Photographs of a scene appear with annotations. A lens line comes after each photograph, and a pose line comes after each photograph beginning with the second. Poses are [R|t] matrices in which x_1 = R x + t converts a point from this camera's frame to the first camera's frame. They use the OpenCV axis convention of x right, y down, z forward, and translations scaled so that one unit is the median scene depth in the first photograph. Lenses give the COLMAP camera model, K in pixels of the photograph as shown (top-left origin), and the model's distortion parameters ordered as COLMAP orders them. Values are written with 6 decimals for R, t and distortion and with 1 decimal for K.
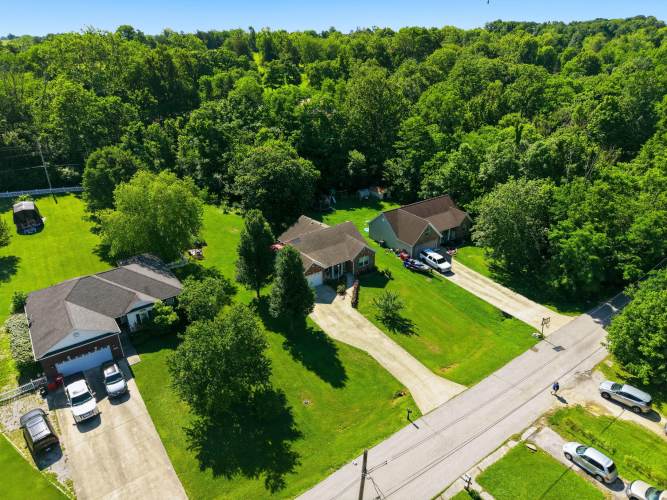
lens RADIAL K [[451.8, 0, 333.5], [0, 451.8, 250.0], [0, 0, 1]] dist [0.008251, -0.002883]
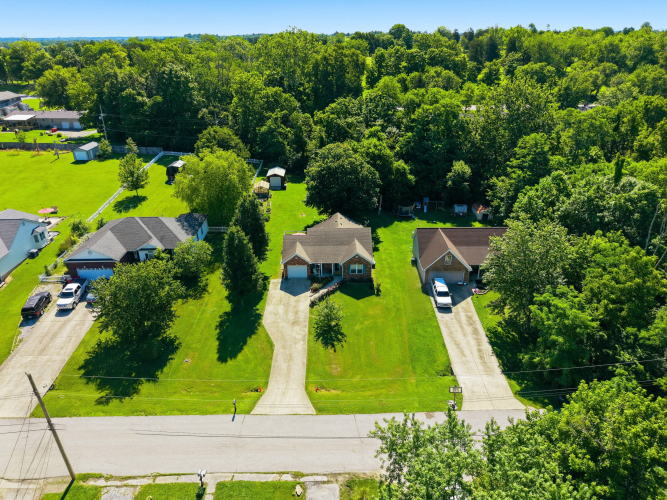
lens RADIAL K [[451.8, 0, 333.5], [0, 451.8, 250.0], [0, 0, 1]] dist [0.008251, -0.002883]
pose [[0.817971, 0.249364, -0.518403, 0.547603], [-0.246621, 0.966158, 0.075609, -0.079547], [0.519713, 0.066003, 0.851787, 0.143006]]
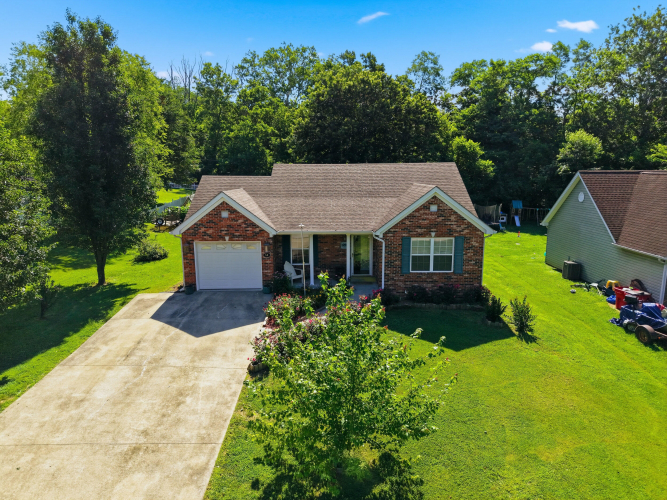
lens RADIAL K [[451.8, 0, 333.5], [0, 451.8, 250.0], [0, 0, 1]] dist [0.008251, -0.002883]
pose [[0.816284, 0.103585, -0.568288, 0.186622], [-0.250282, 0.950075, -0.186326, 0.095387], [0.520615, 0.294327, 0.801456, 0.772497]]
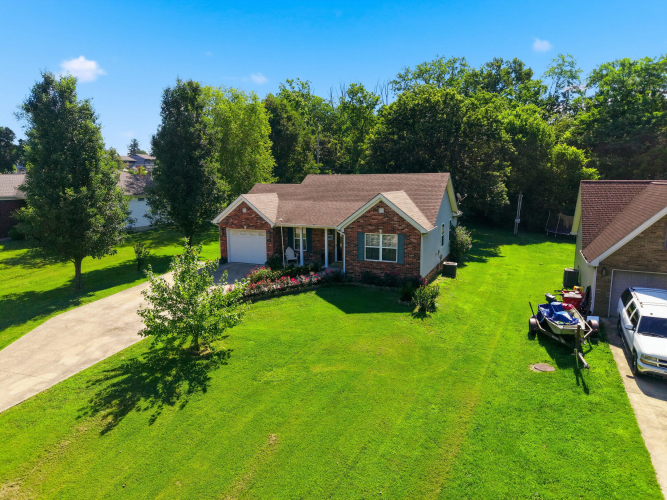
lens RADIAL K [[451.8, 0, 333.5], [0, 451.8, 250.0], [0, 0, 1]] dist [0.008251, -0.002883]
pose [[0.521728, 0.139184, -0.841681, 0.365568], [-0.368109, 0.926759, -0.074924, 0.071162], [0.769608, 0.348920, 0.534751, 0.816226]]
